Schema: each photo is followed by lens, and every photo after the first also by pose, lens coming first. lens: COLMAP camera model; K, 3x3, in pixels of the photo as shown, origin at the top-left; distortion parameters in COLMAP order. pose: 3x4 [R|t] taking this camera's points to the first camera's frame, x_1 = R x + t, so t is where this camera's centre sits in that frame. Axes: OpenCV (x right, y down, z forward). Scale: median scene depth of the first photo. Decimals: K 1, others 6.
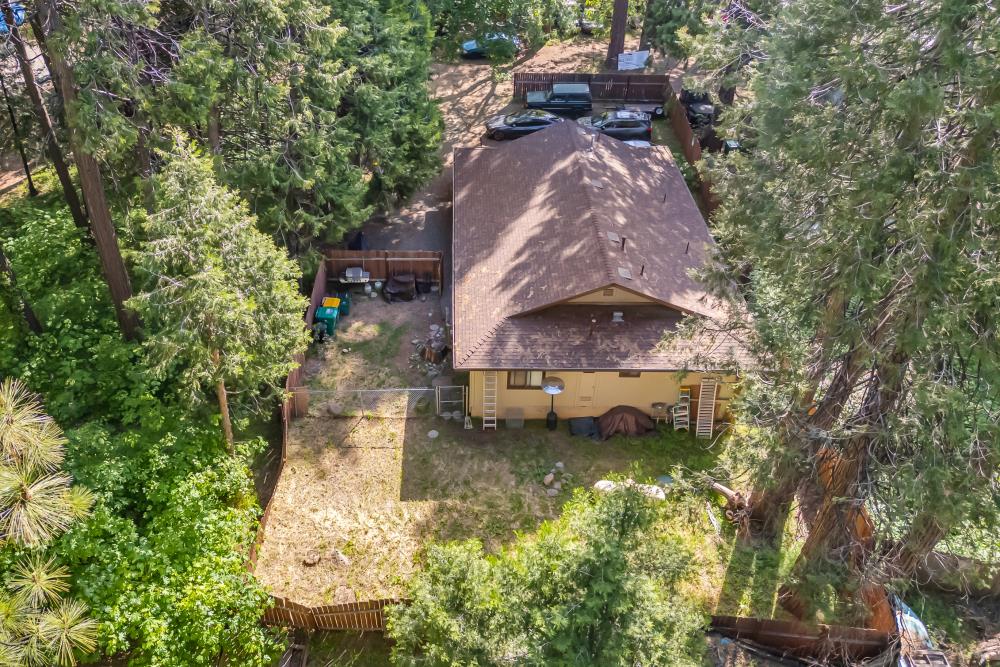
lens RADIAL K [[646.5, 0, 500.0], [0, 646.5, 333.5], [0, 0, 1]] dist [0.067898, -0.054103]
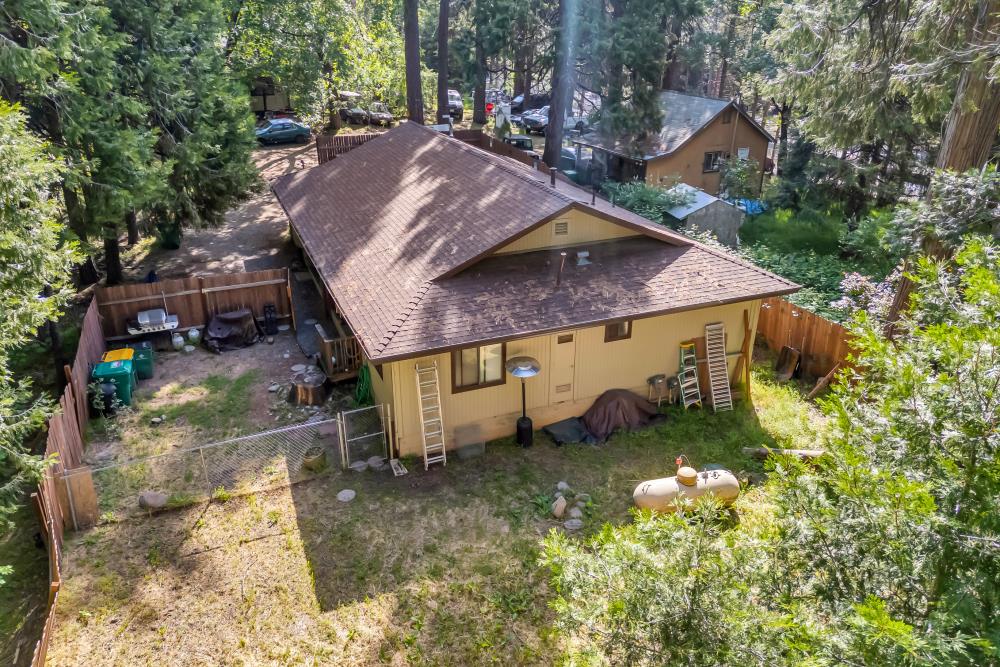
lens RADIAL K [[646.5, 0, 500.0], [0, 646.5, 333.5], [0, 0, 1]] dist [0.067898, -0.054103]
pose [[0.935049, -0.165177, 0.313687, -0.131665], [0.233791, 0.952458, -0.195361, 0.160739], [-0.266505, 0.256009, 0.929212, 0.368261]]
